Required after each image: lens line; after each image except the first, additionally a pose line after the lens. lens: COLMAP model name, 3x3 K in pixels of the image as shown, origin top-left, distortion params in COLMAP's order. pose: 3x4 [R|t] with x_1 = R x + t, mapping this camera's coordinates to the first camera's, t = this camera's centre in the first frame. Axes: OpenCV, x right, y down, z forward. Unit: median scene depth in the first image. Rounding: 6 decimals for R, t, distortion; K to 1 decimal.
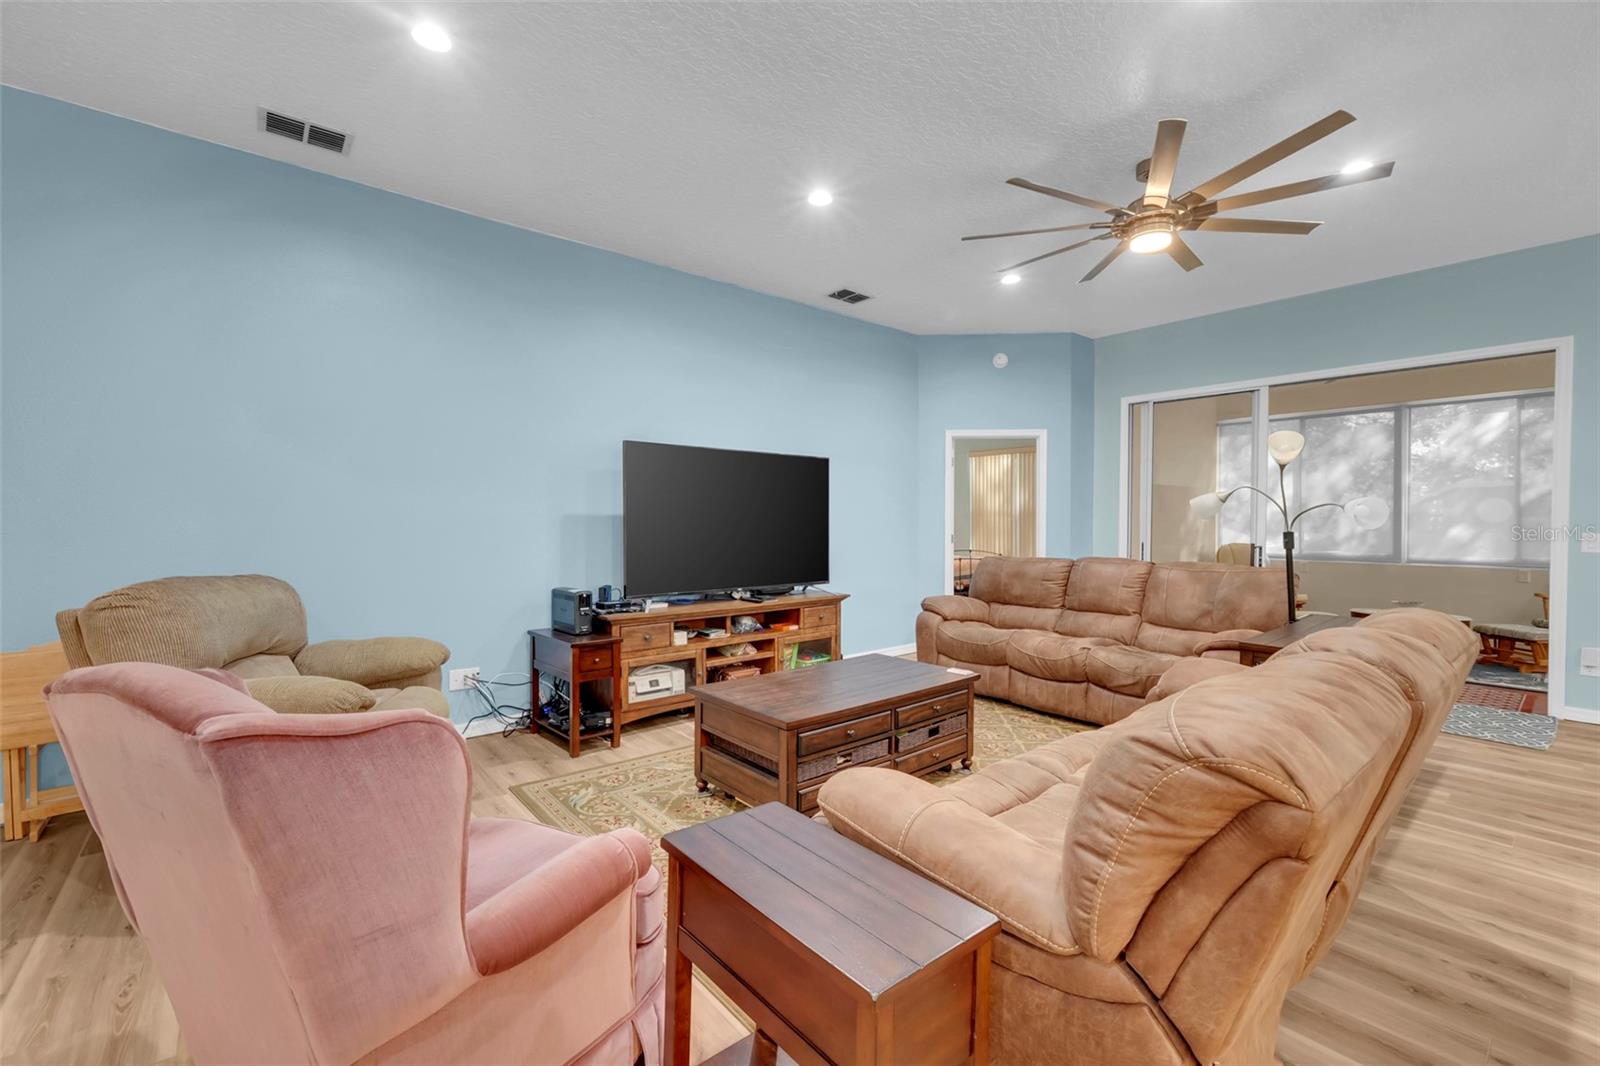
lens RADIAL K [[644.5, 0, 789.3], [0, 644.5, 532.9], [0, 0, 1]] dist [-0.011816, 0.000191]
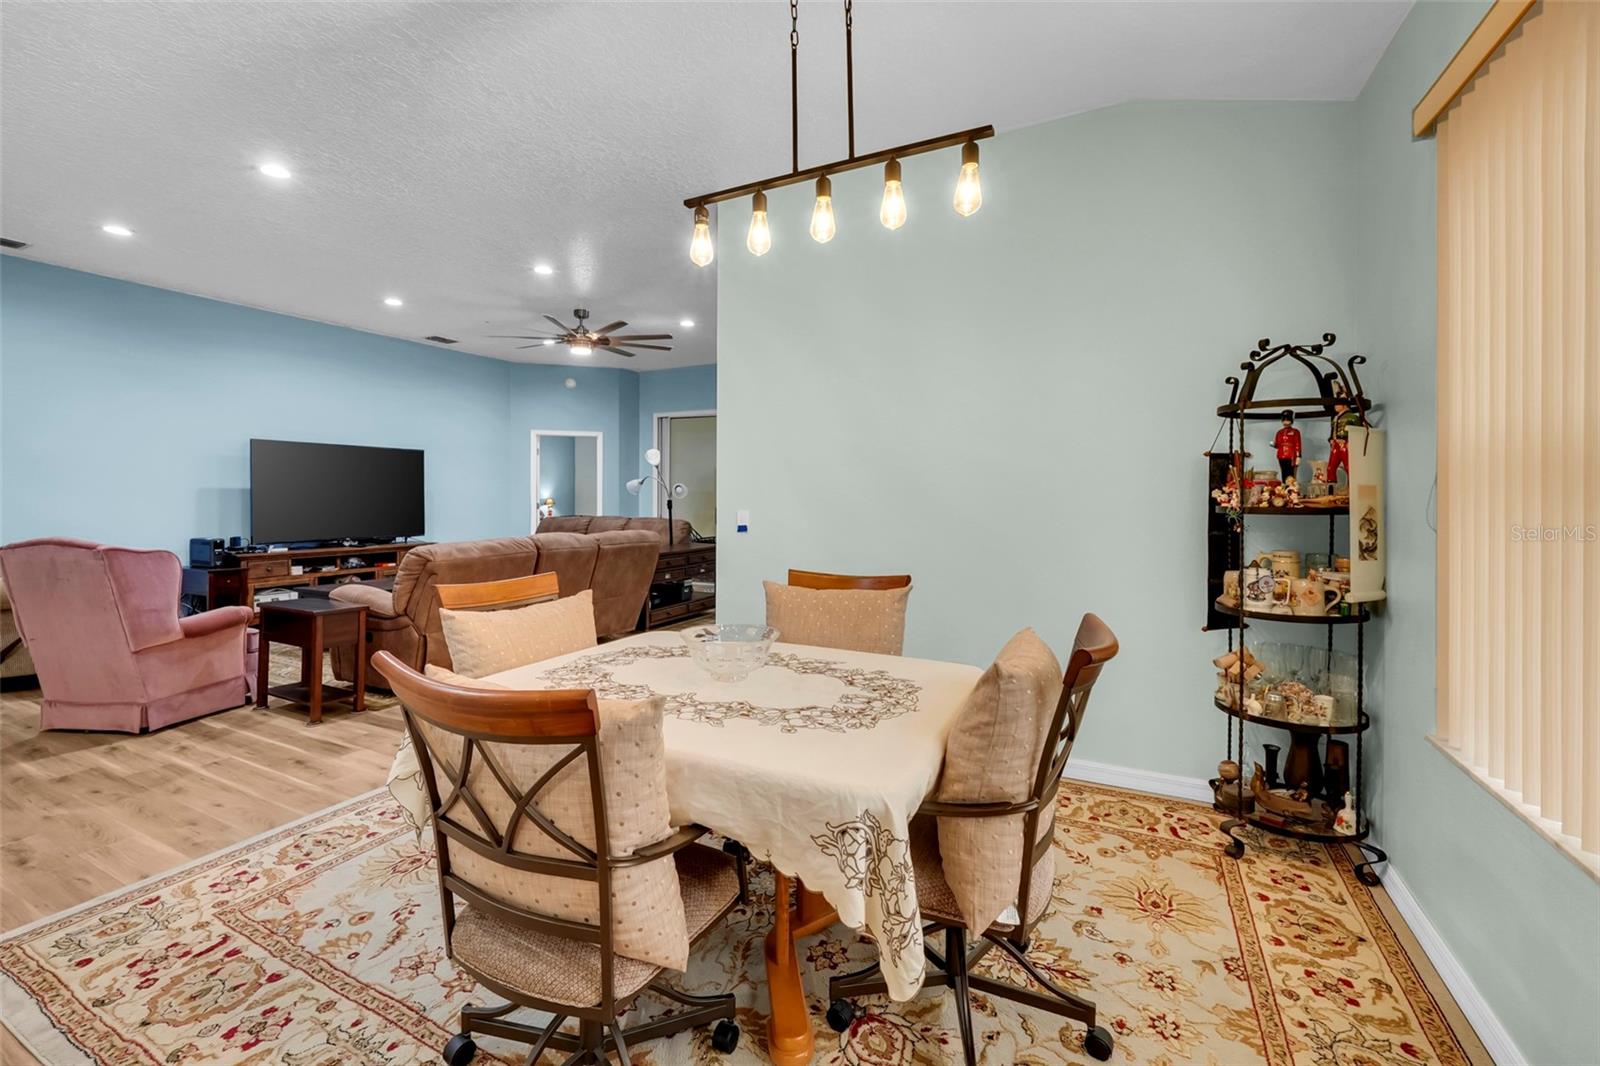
lens RADIAL K [[683.2, 0, 798.7], [0, 683.2, 496.7], [0, 0, 1]] dist [-0.018522, 0.008068]
pose [[0.916977, -0.000002, 0.398939, 0.275871], [0.004729, 0.999930, -0.010866, 0.013591], [-0.398911, 0.011851, 0.916913, -0.929738]]
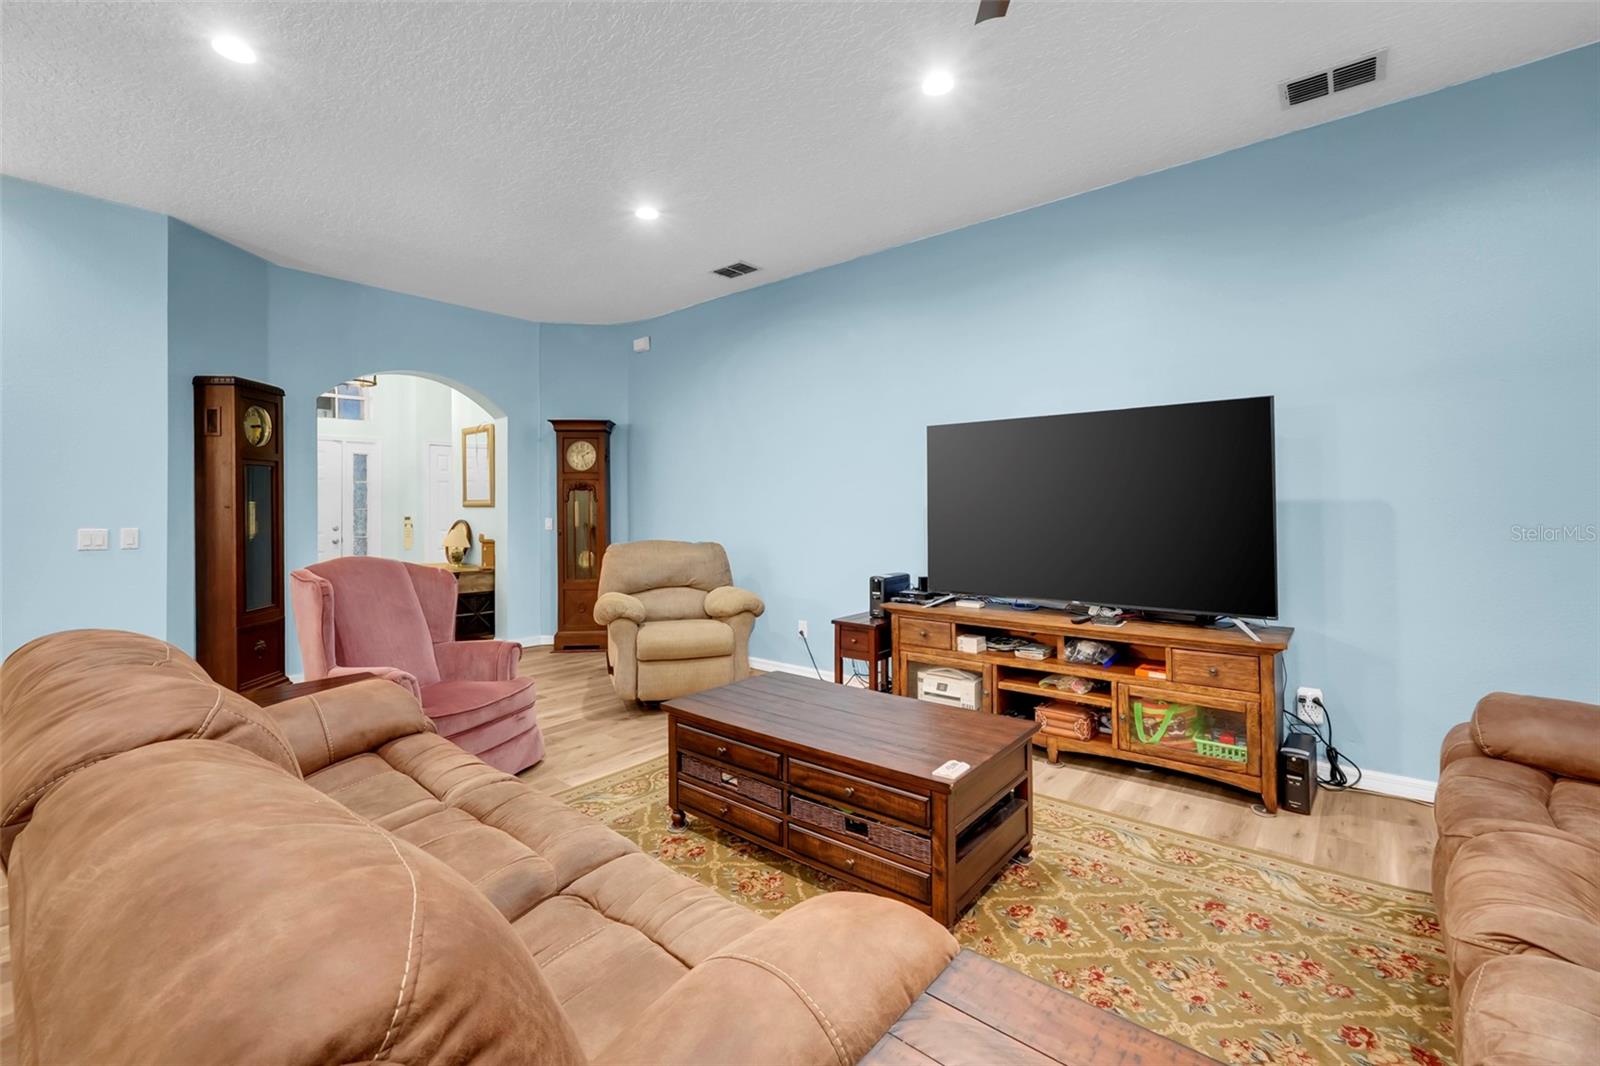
lens RADIAL K [[683.2, 0, 798.7], [0, 683.2, 496.7], [0, 0, 1]] dist [-0.018522, 0.008068]
pose [[0.193544, -0.012675, -0.981010, 0.689996], [-0.005302, 0.999888, -0.013964, -0.021984], [0.981077, 0.007904, 0.193456, 0.595648]]
